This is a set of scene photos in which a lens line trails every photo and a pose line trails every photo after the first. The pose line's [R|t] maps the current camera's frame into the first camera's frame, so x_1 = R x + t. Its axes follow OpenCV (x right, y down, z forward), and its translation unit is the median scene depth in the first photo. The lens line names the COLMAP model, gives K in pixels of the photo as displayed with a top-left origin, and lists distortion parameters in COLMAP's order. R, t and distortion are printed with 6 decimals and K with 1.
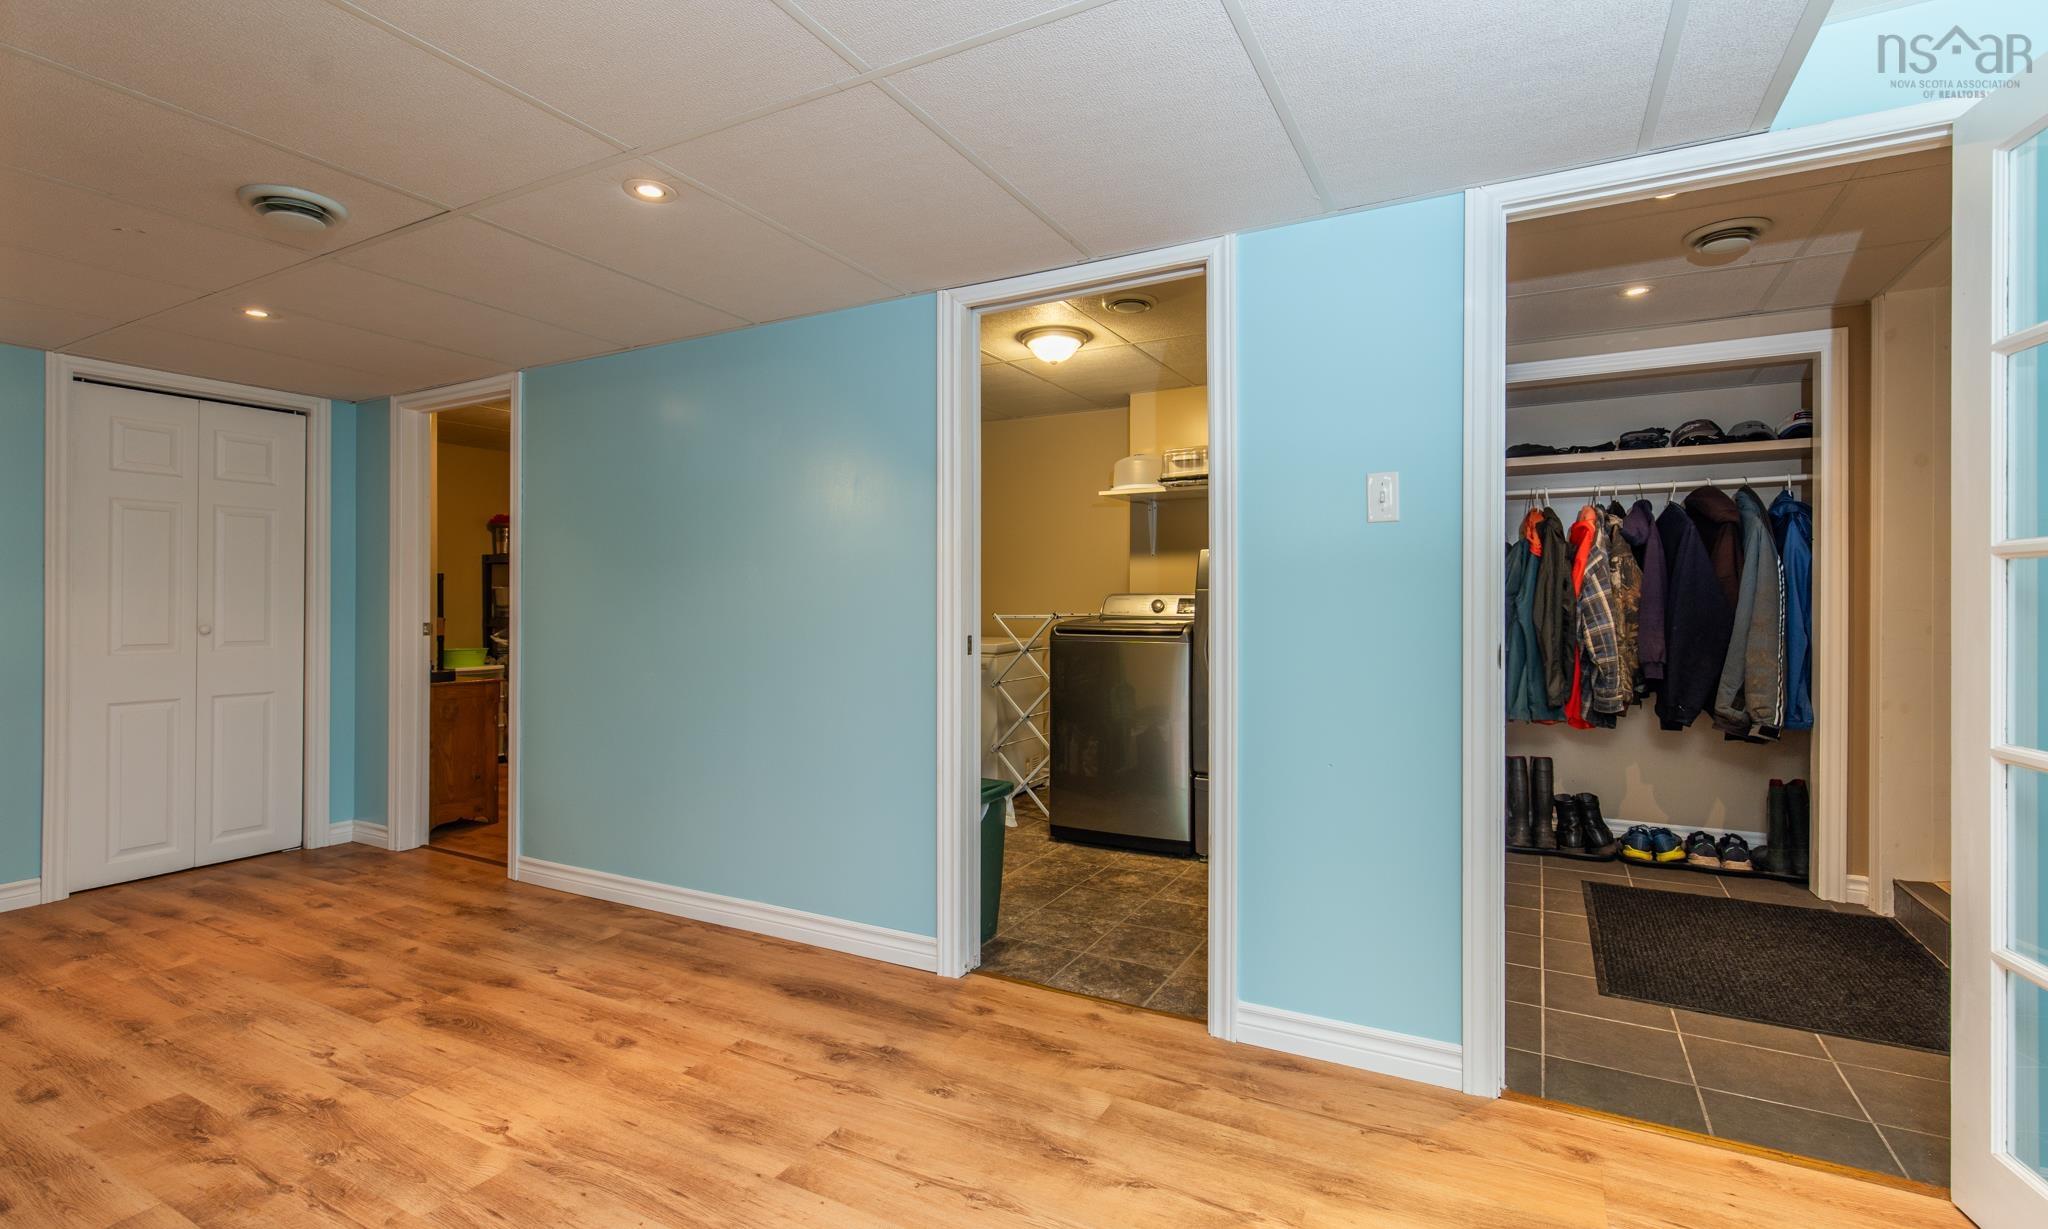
lens RADIAL K [[926.9, 0, 1045.5], [0, 926.9, 597.0], [0, 0, 1]] dist [0.012467, -0.001500]
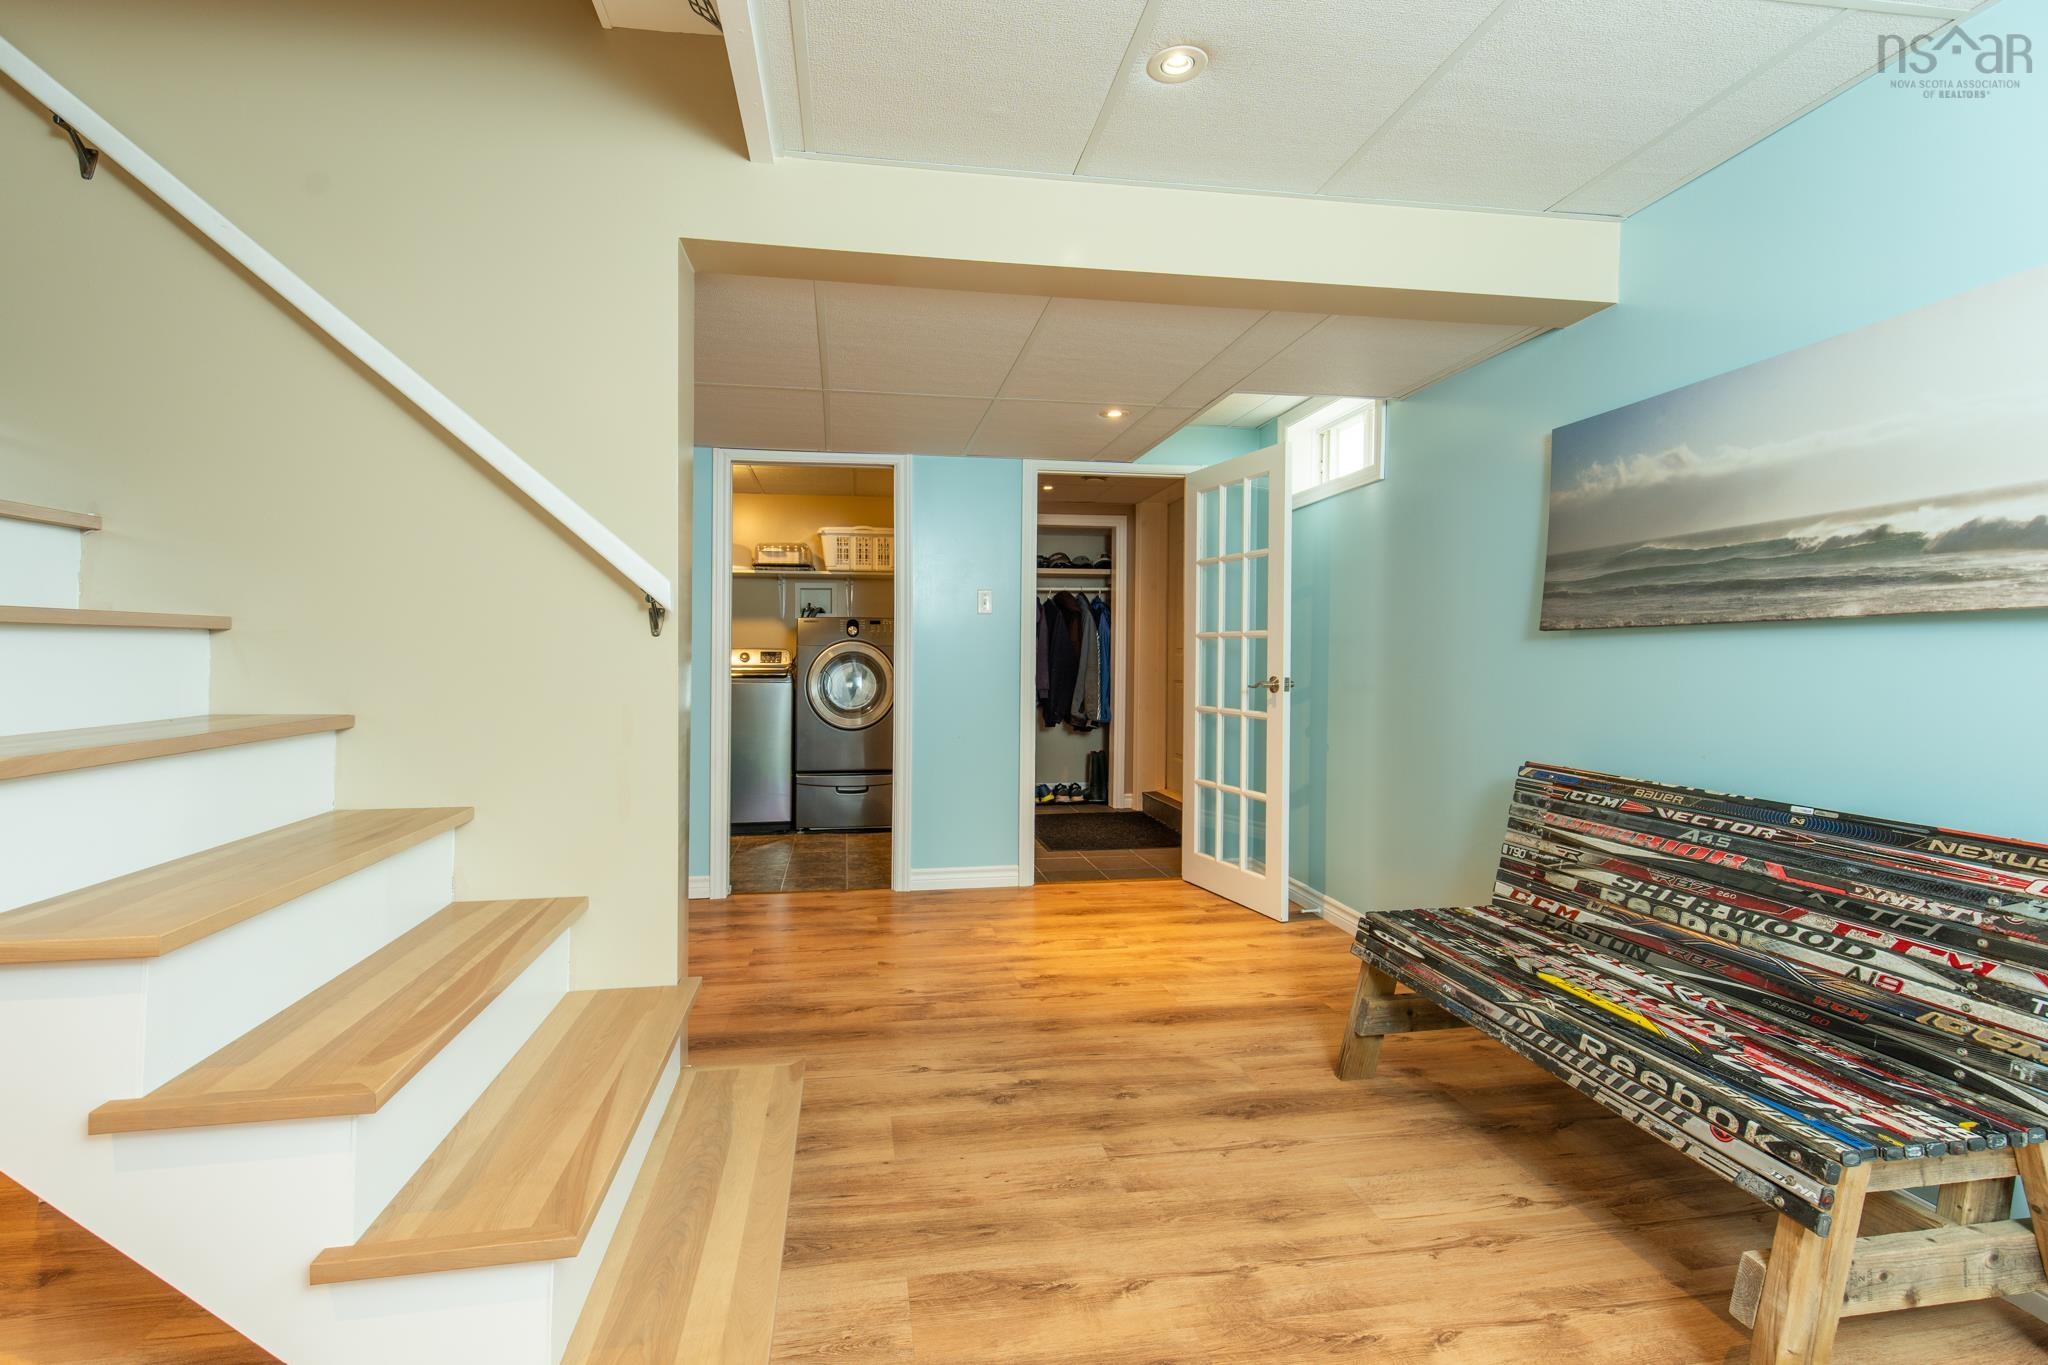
lens RADIAL K [[930.6, 0, 1006.4], [0, 930.6, 660.8], [0, 0, 1]] dist [0.011537, -0.002961]
pose [[0.796569, -0.000045, 0.604548, -0.449486], [-0.005255, 0.999962, 0.006999, 0.003820], [-0.604525, -0.008753, 0.796538, -0.349238]]
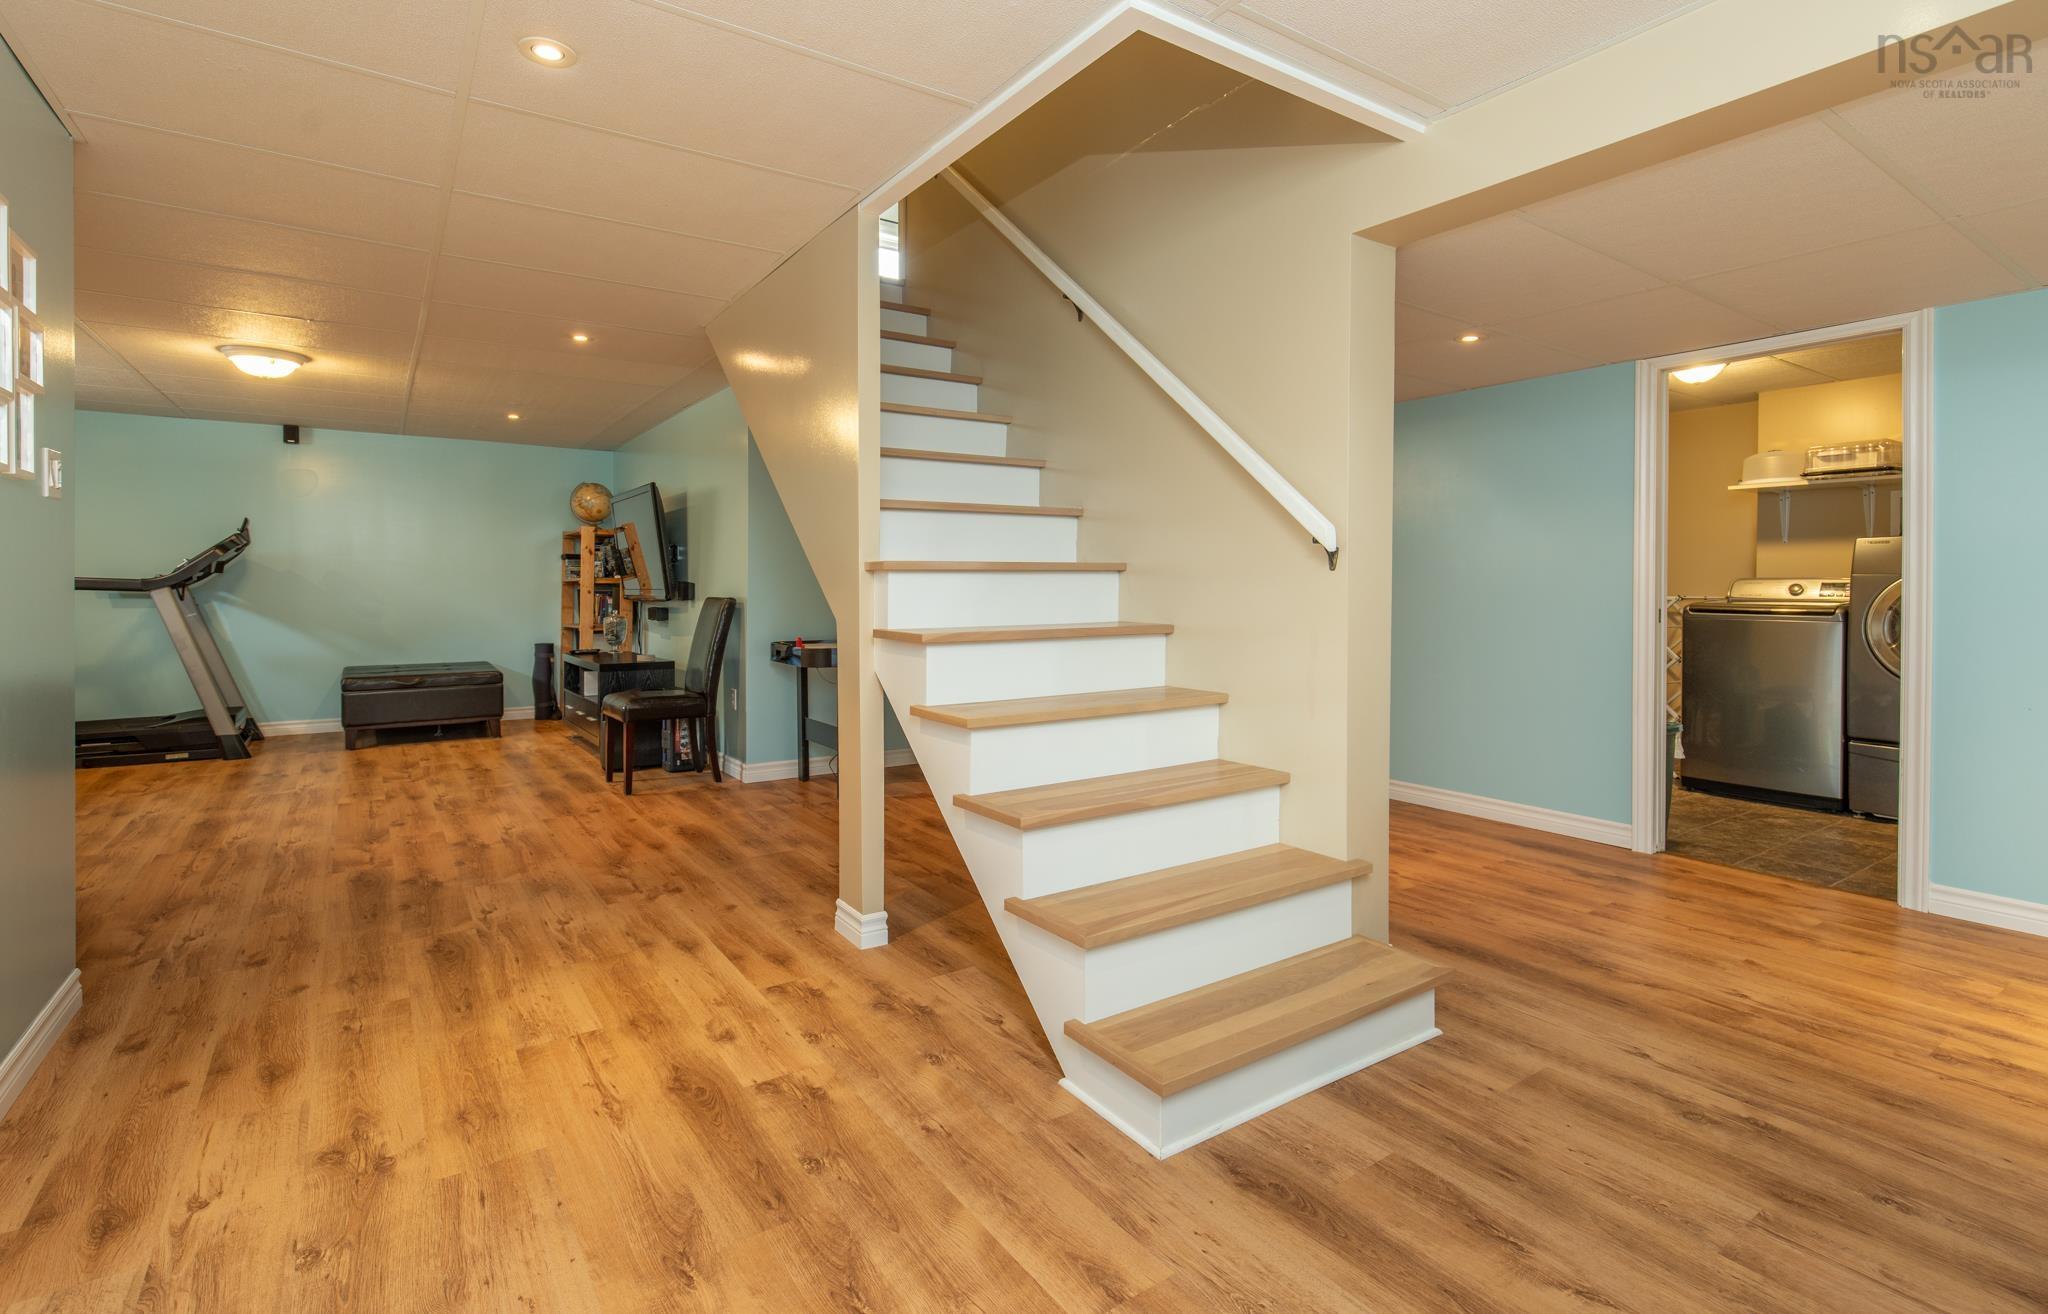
lens RADIAL K [[937.6, 0, 1005.3], [0, 937.6, 602.1], [0, 0, 1]] dist [0.002357, 0.000179]
pose [[0.884324, 0.010403, -0.466757, -0.210035], [-0.001623, 0.999814, 0.019211, 0.005278], [0.466871, -0.016231, 0.884177, -0.471441]]
